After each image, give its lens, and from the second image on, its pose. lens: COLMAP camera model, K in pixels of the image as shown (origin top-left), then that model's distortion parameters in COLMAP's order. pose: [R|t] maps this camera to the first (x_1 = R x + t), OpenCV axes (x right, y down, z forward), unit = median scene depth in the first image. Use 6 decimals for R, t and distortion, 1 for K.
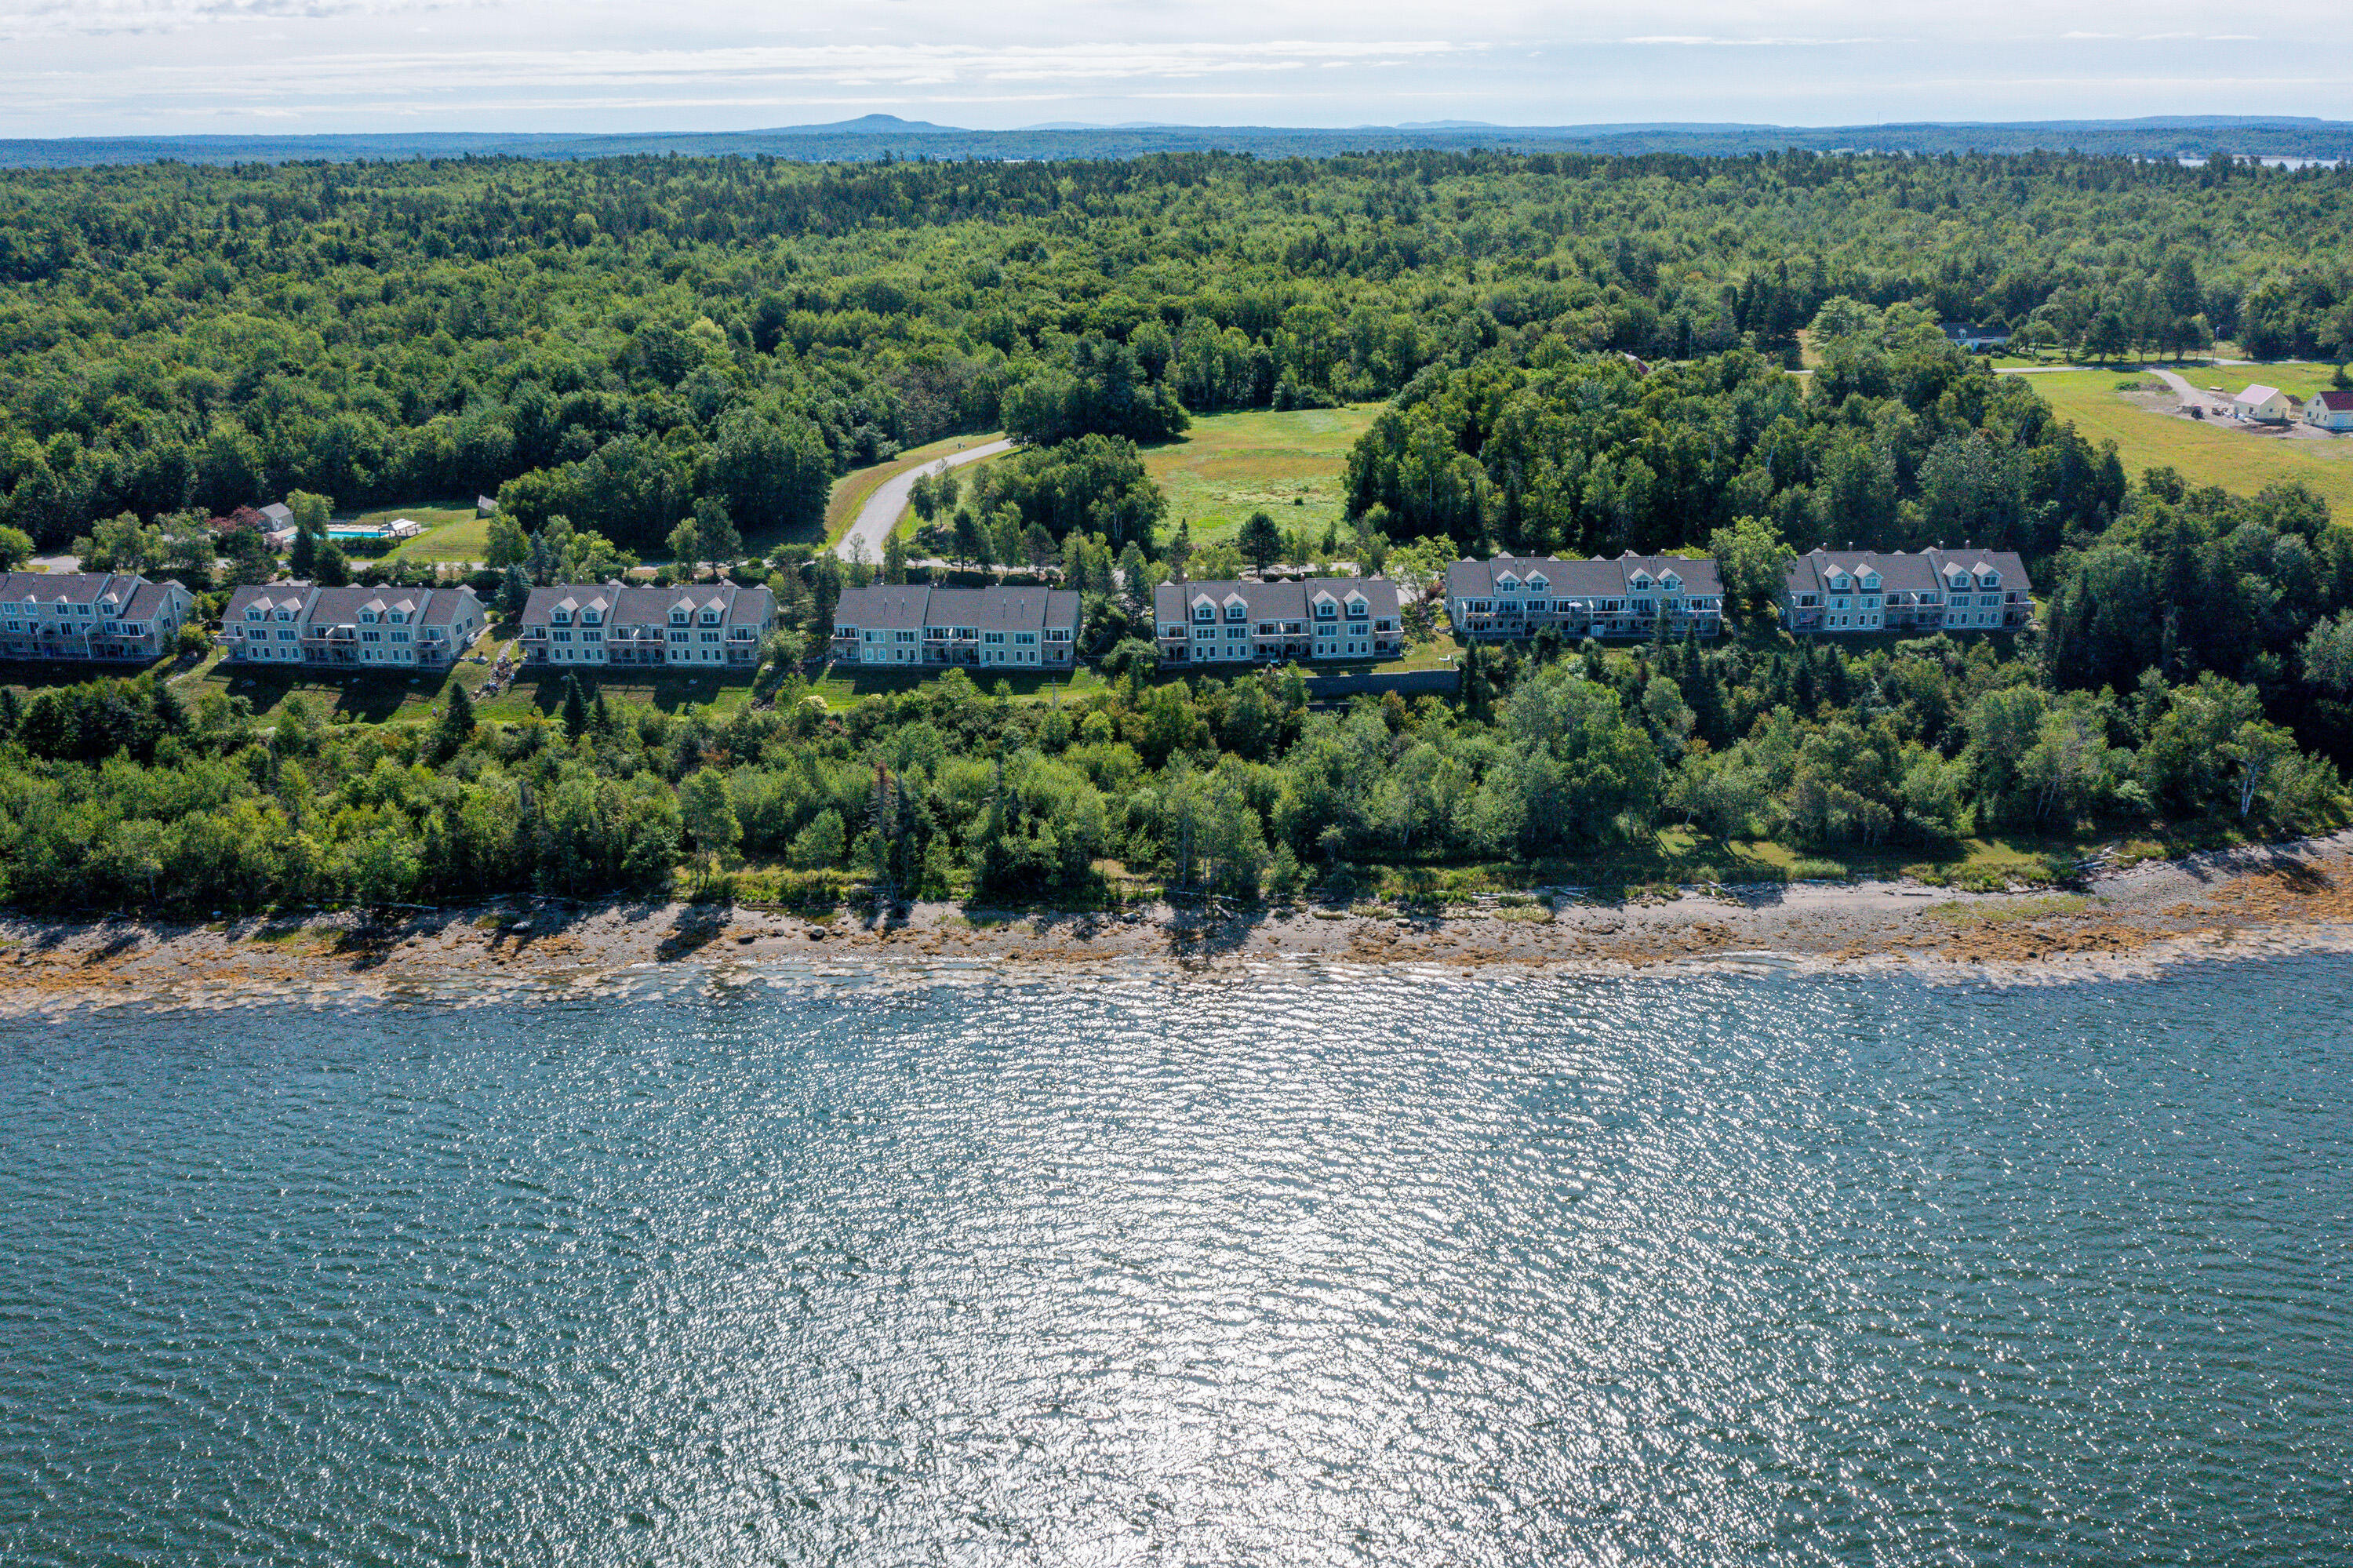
lens RADIAL K [[1896.2, 0, 1176.5], [0, 1896.2, 784.0], [0, 0, 1]] dist [-0.025702, 0.017403]
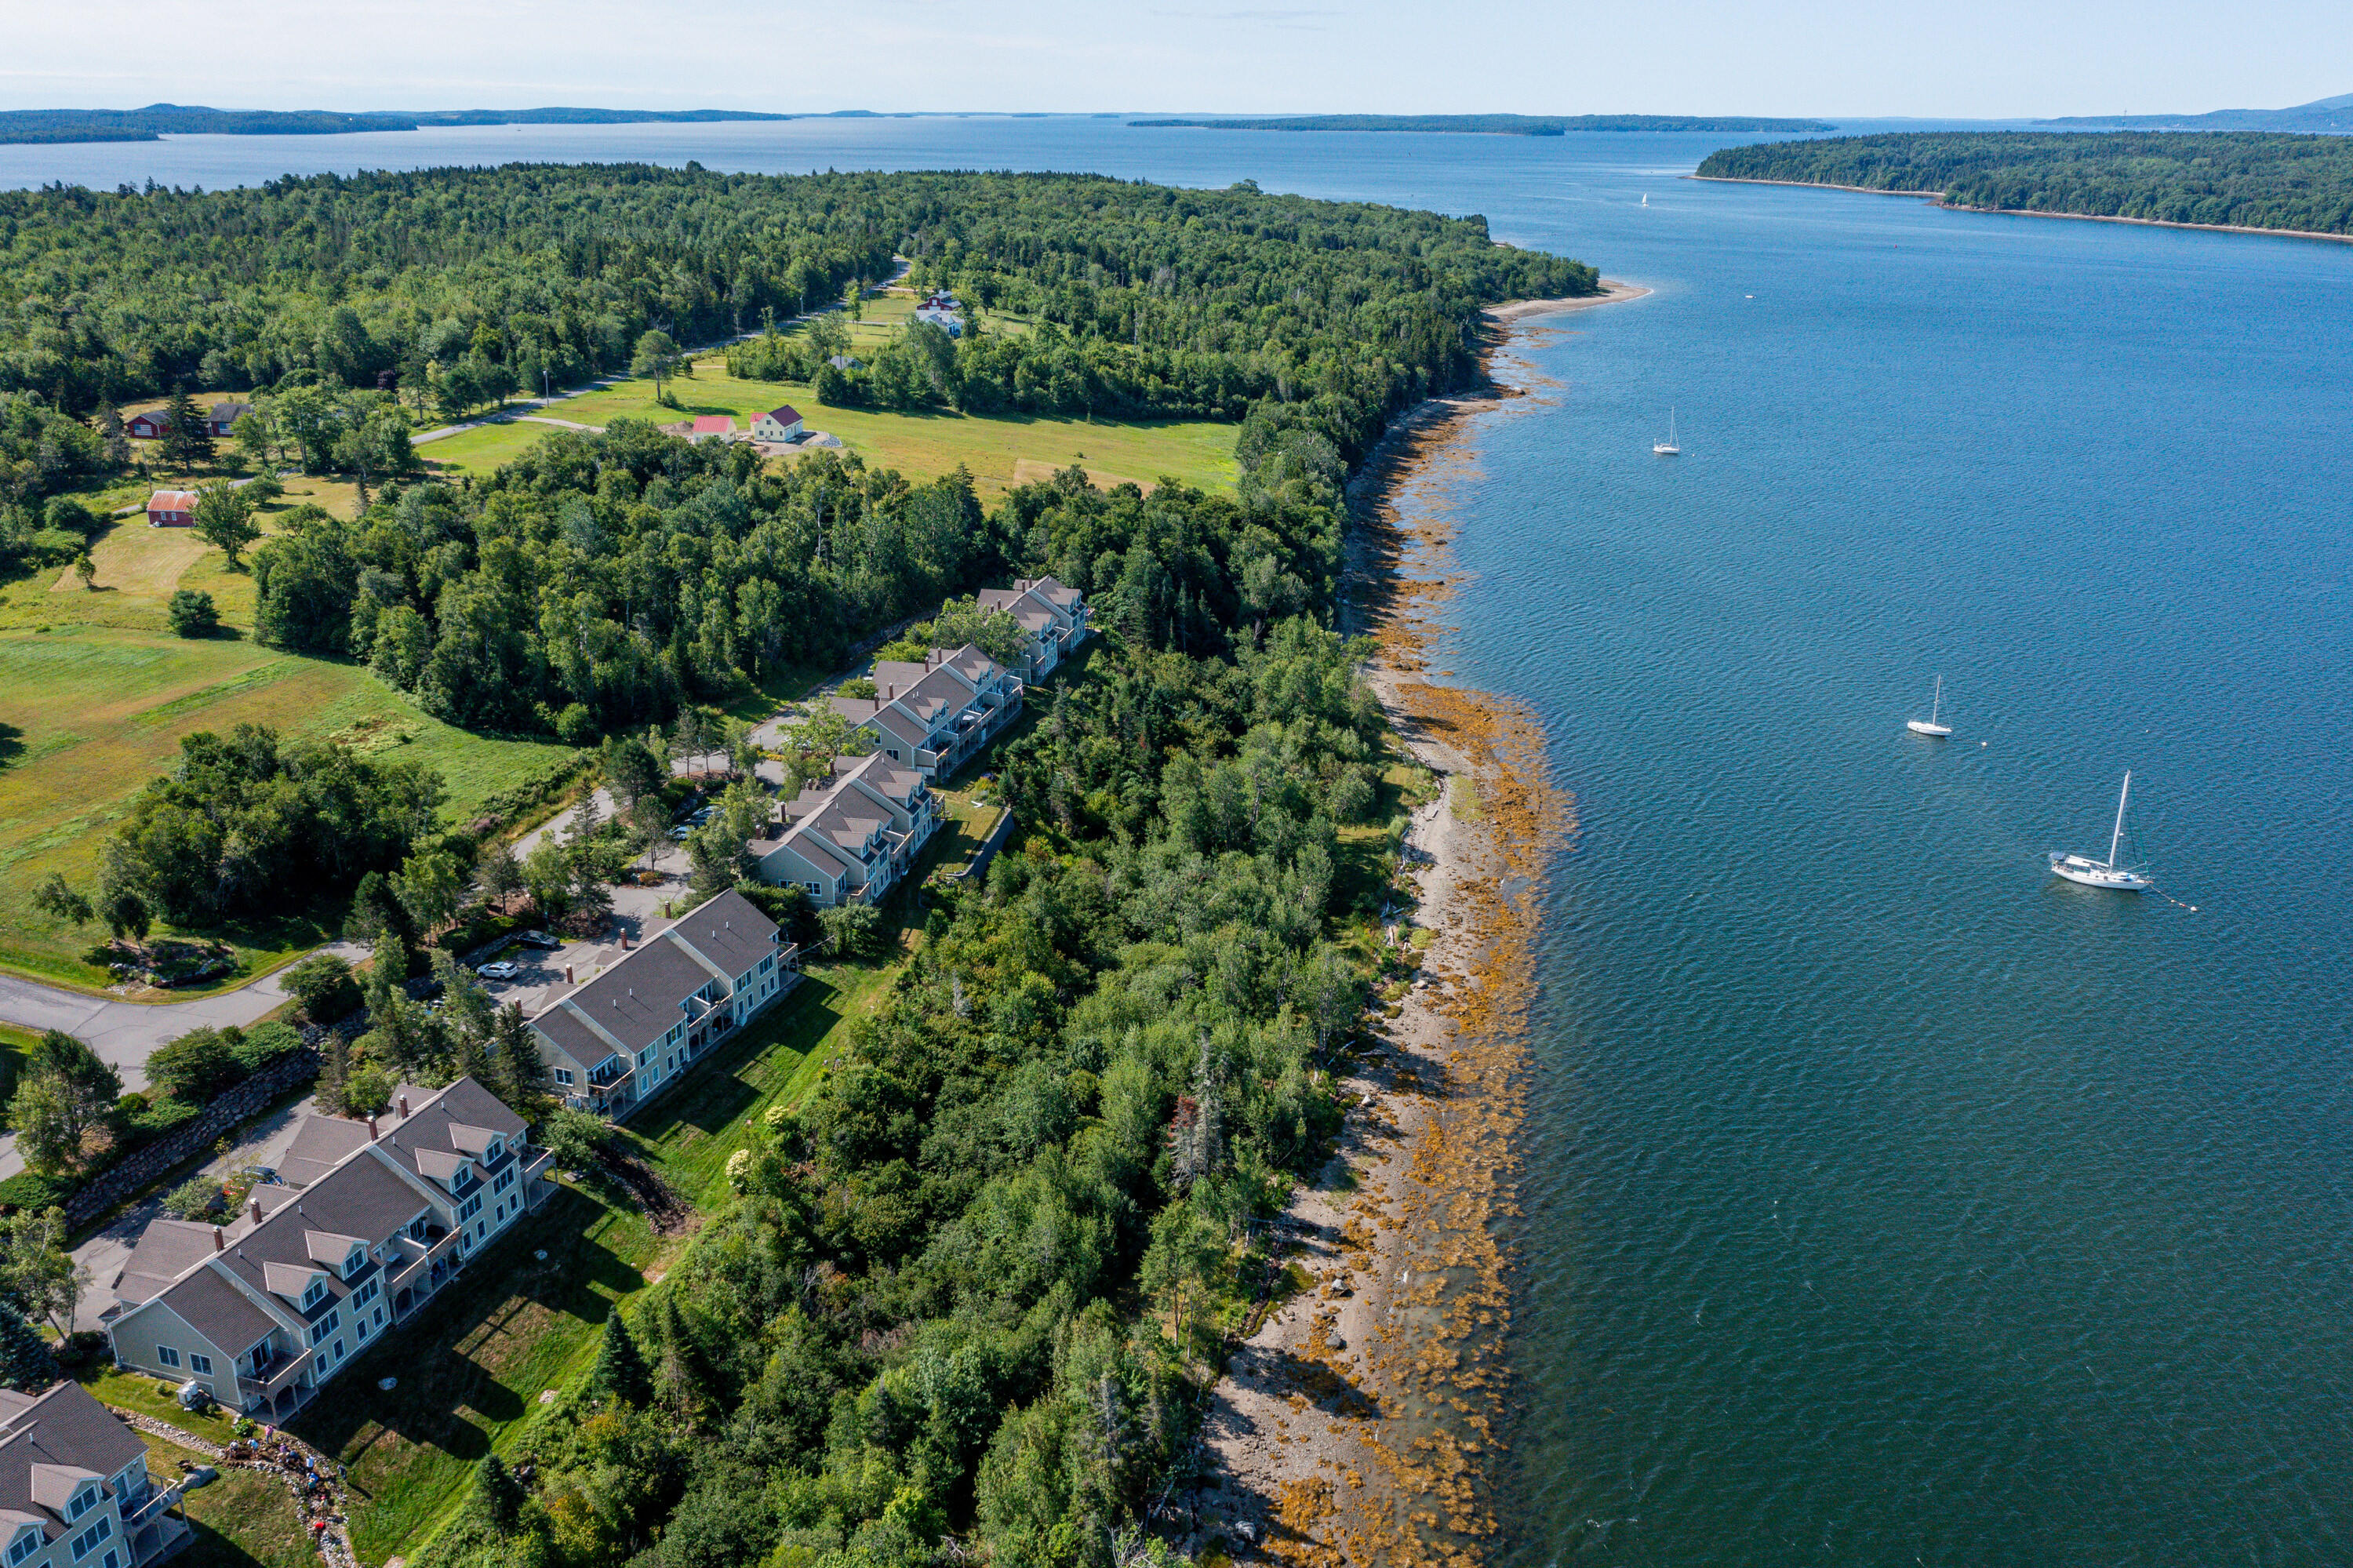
lens RADIAL K [[1896.2, 0, 1176.5], [0, 1896.2, 784.0], [0, 0, 1]] dist [-0.025702, 0.017403]
pose [[0.242607, -0.315390, 0.917426, -0.709730], [0.310147, 0.921264, 0.234694, -0.269404], [-0.919212, 0.227598, 0.321323, 0.595705]]
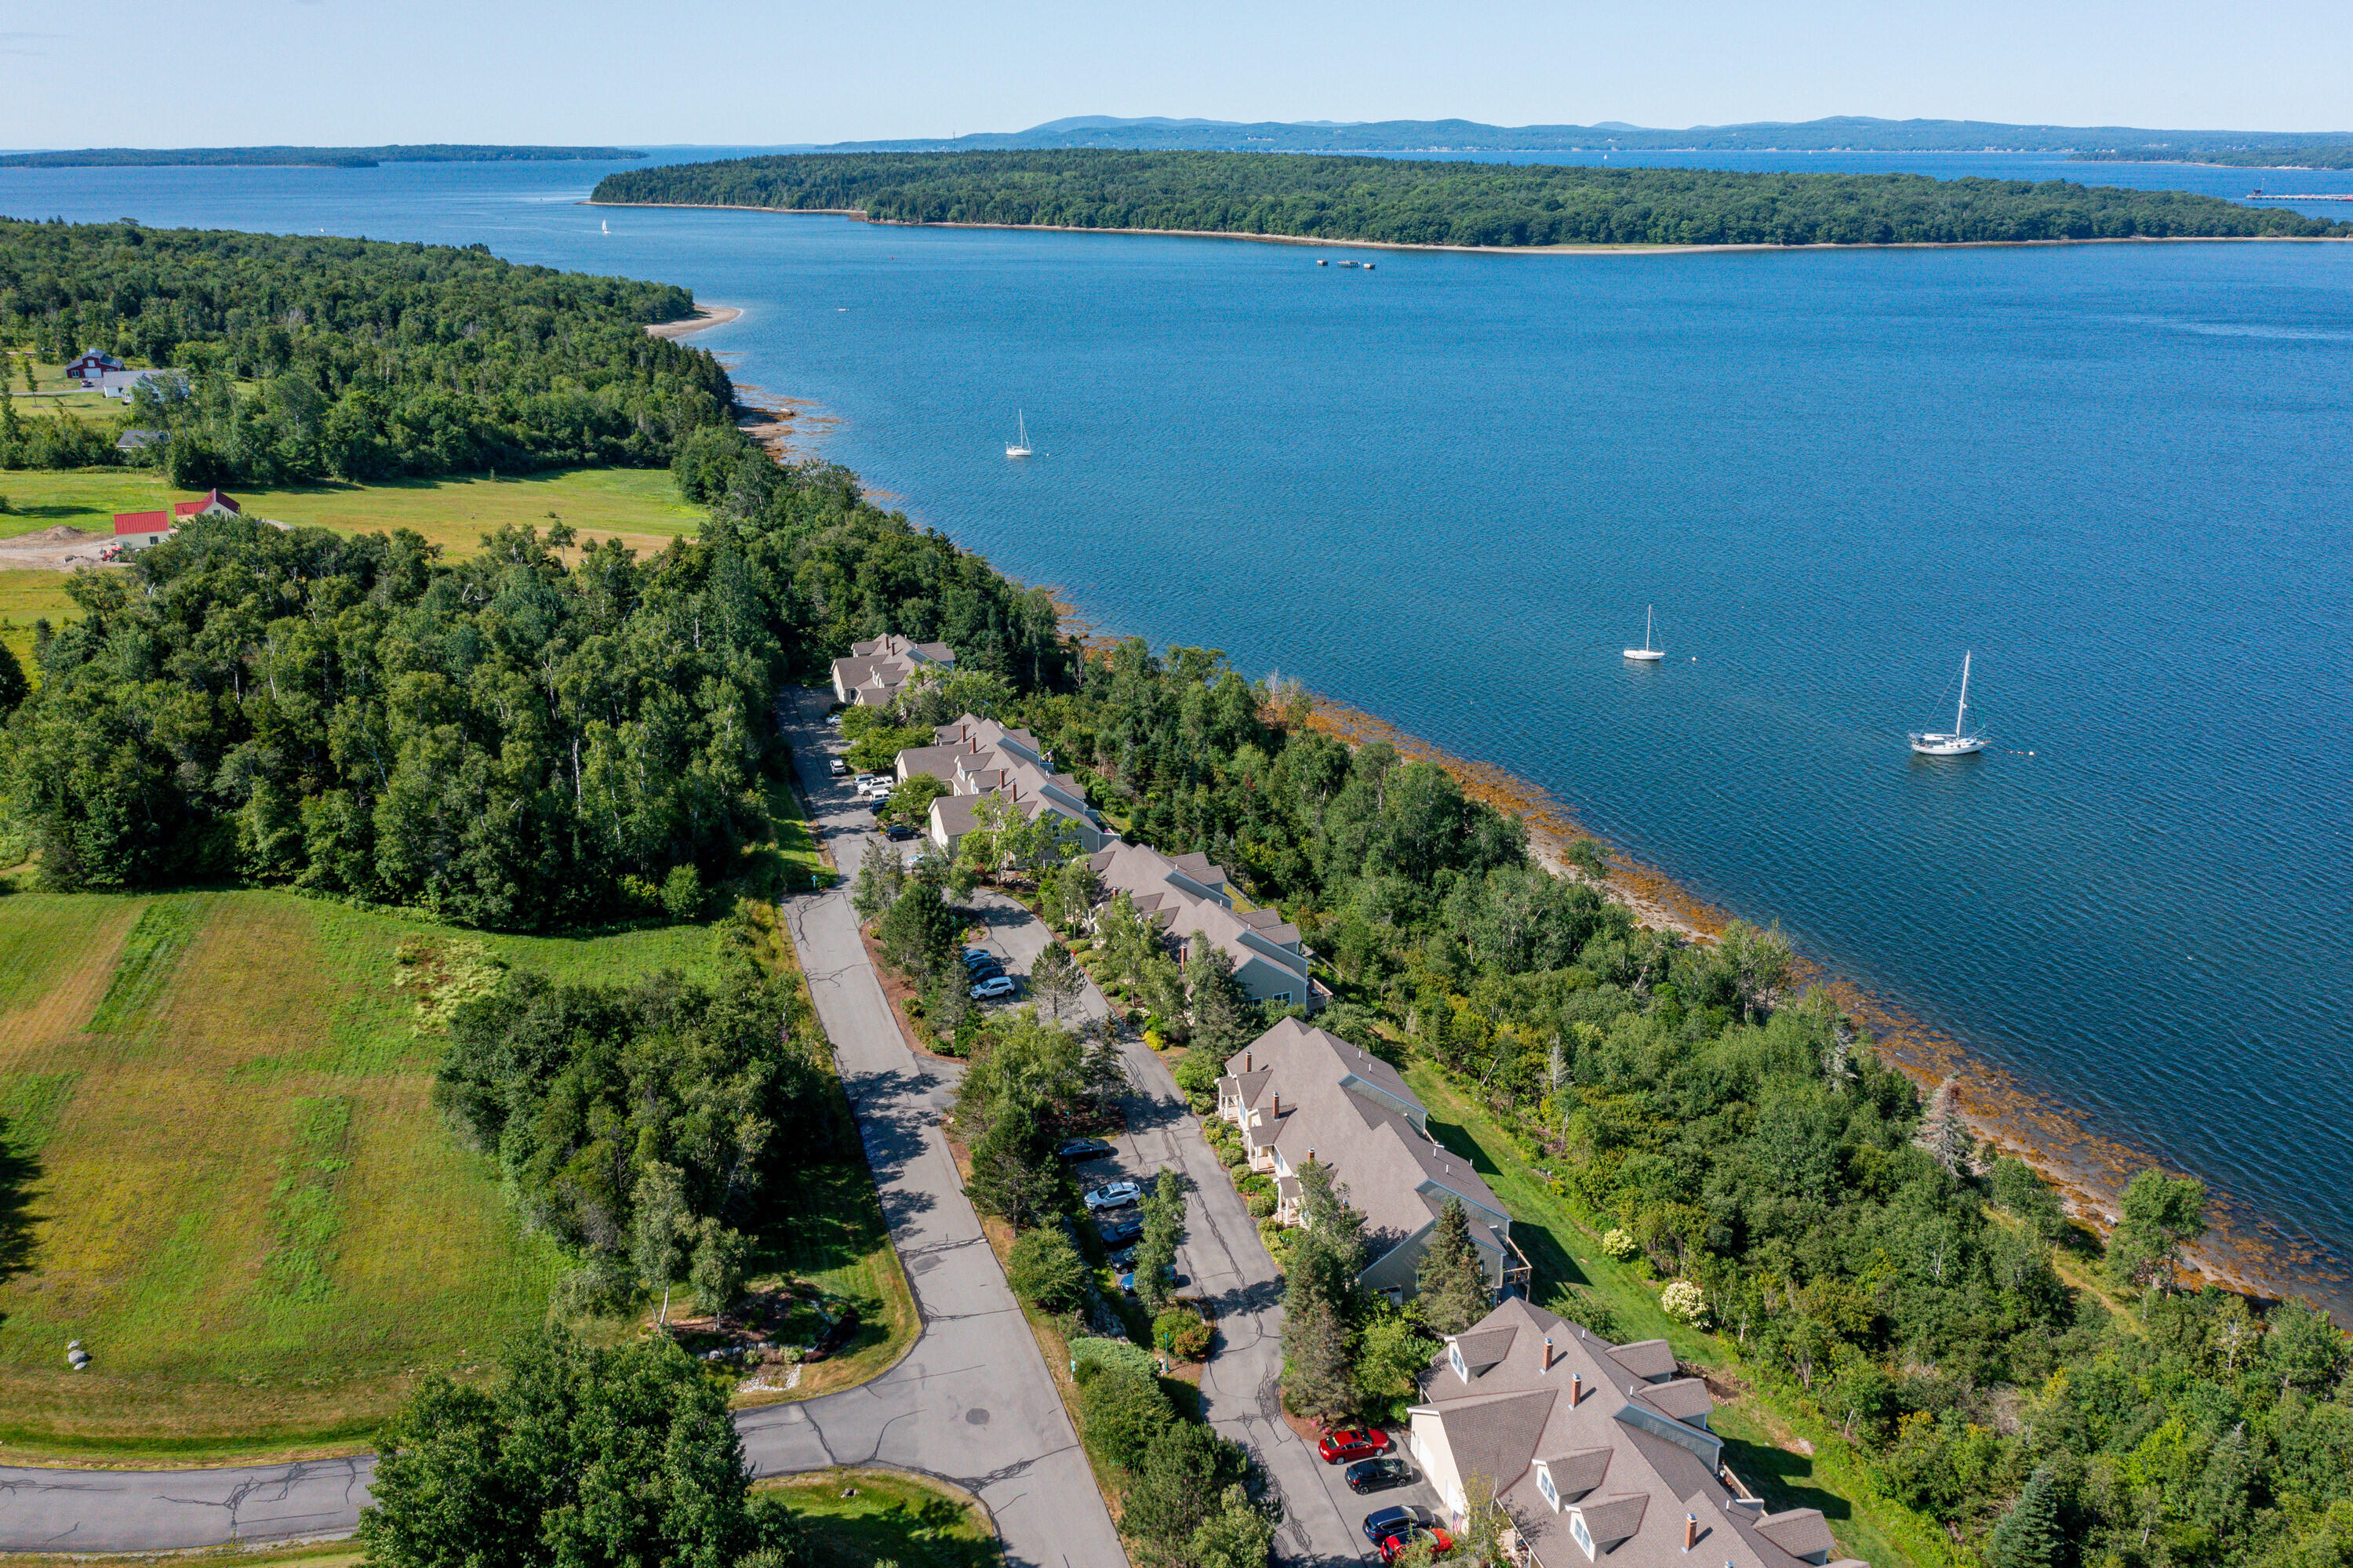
lens RADIAL K [[1896.2, 0, 1176.5], [0, 1896.2, 784.0], [0, 0, 1]] dist [-0.025702, 0.017403]
pose [[-0.333457, -0.293882, 0.895790, -0.583547], [0.311617, 0.862409, 0.398930, -0.435051], [-0.889776, 0.412170, -0.195997, 1.147821]]
